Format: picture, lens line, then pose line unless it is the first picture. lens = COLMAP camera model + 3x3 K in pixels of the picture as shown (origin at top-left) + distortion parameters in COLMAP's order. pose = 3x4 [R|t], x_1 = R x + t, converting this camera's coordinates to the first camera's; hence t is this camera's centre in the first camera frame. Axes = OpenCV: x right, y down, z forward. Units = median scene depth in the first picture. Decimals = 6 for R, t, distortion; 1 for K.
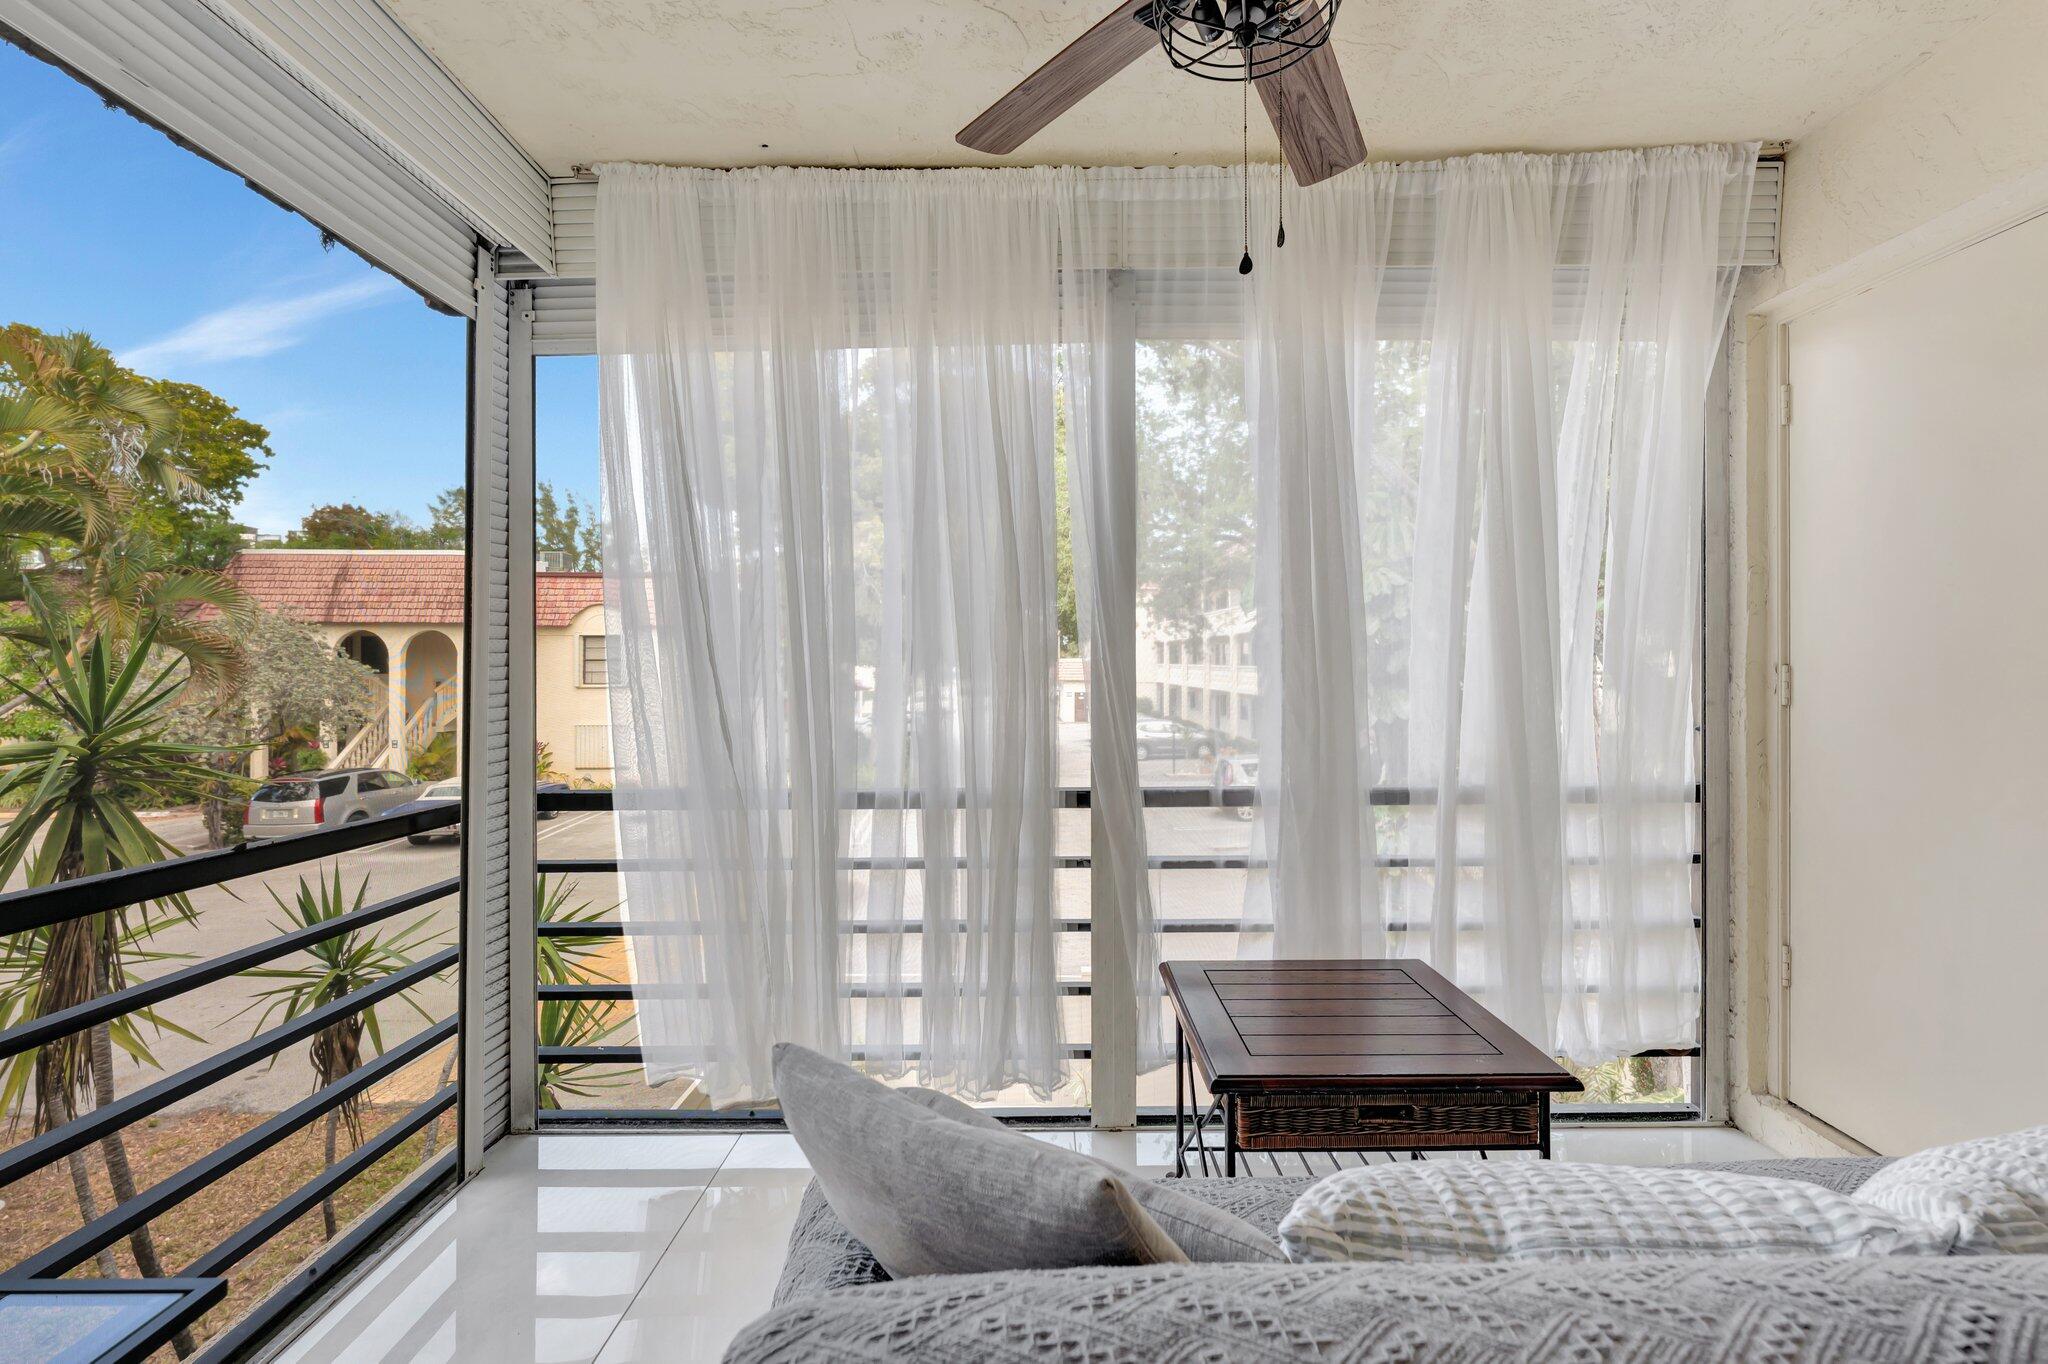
lens RADIAL K [[861.2, 0, 1023.6], [0, 861.2, 667.5], [0, 0, 1]] dist [0.003057, -0.000974]
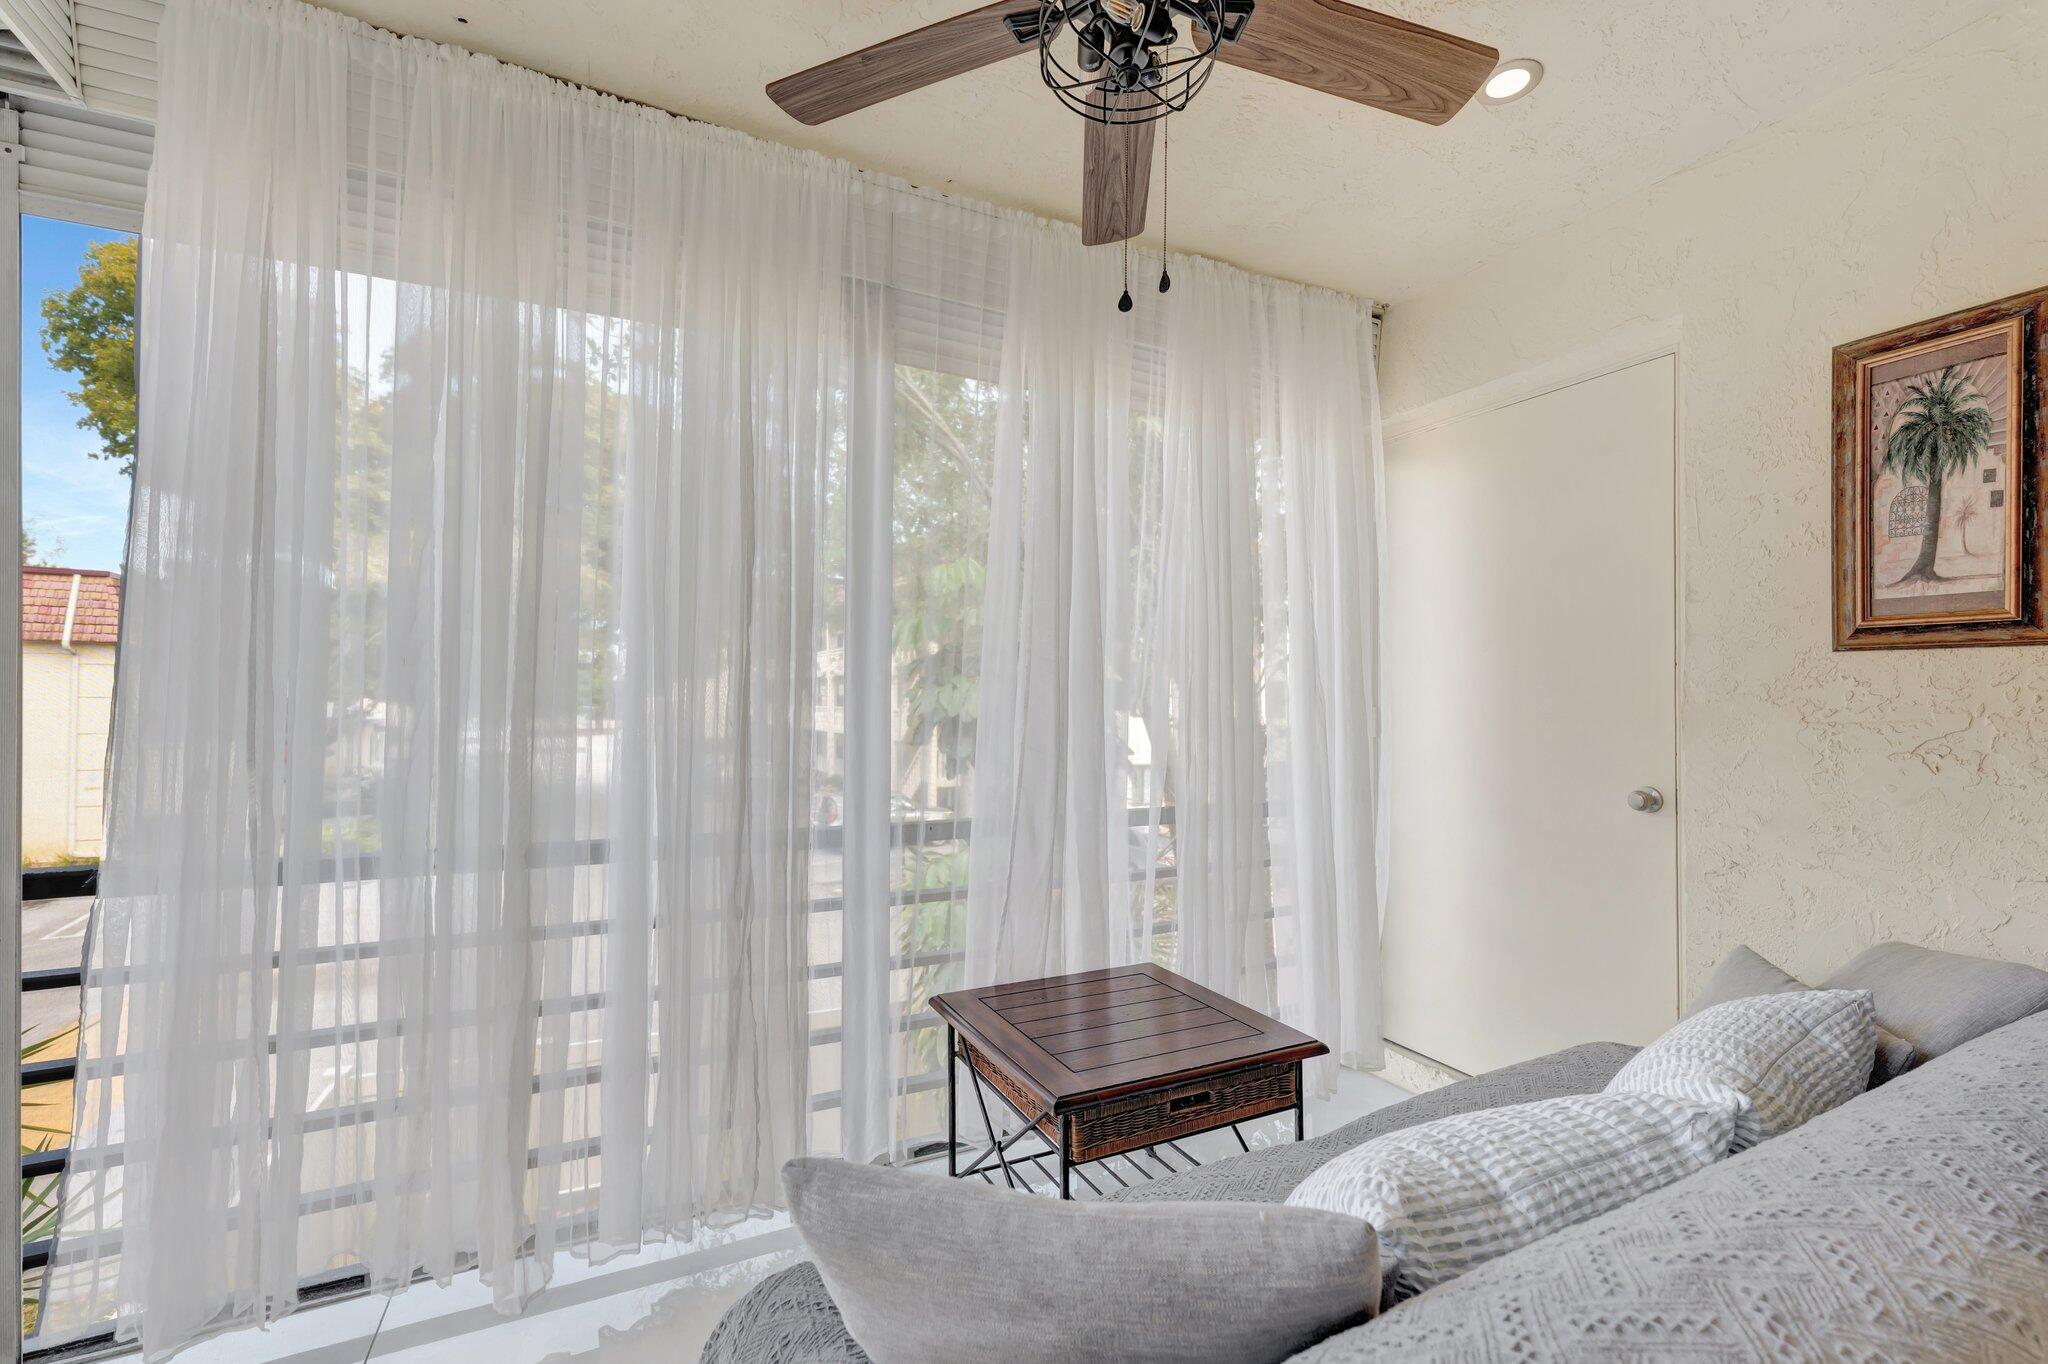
lens RADIAL K [[835.1, 0, 982.7], [0, 835.1, 723.3], [0, 0, 1]] dist [0.002836, -0.000051]
pose [[0.902530, 0.003109, 0.430615, -0.284049], [-0.010769, 0.999824, 0.015353, 0.014985], [-0.430491, -0.018494, 0.902405, 0.151187]]
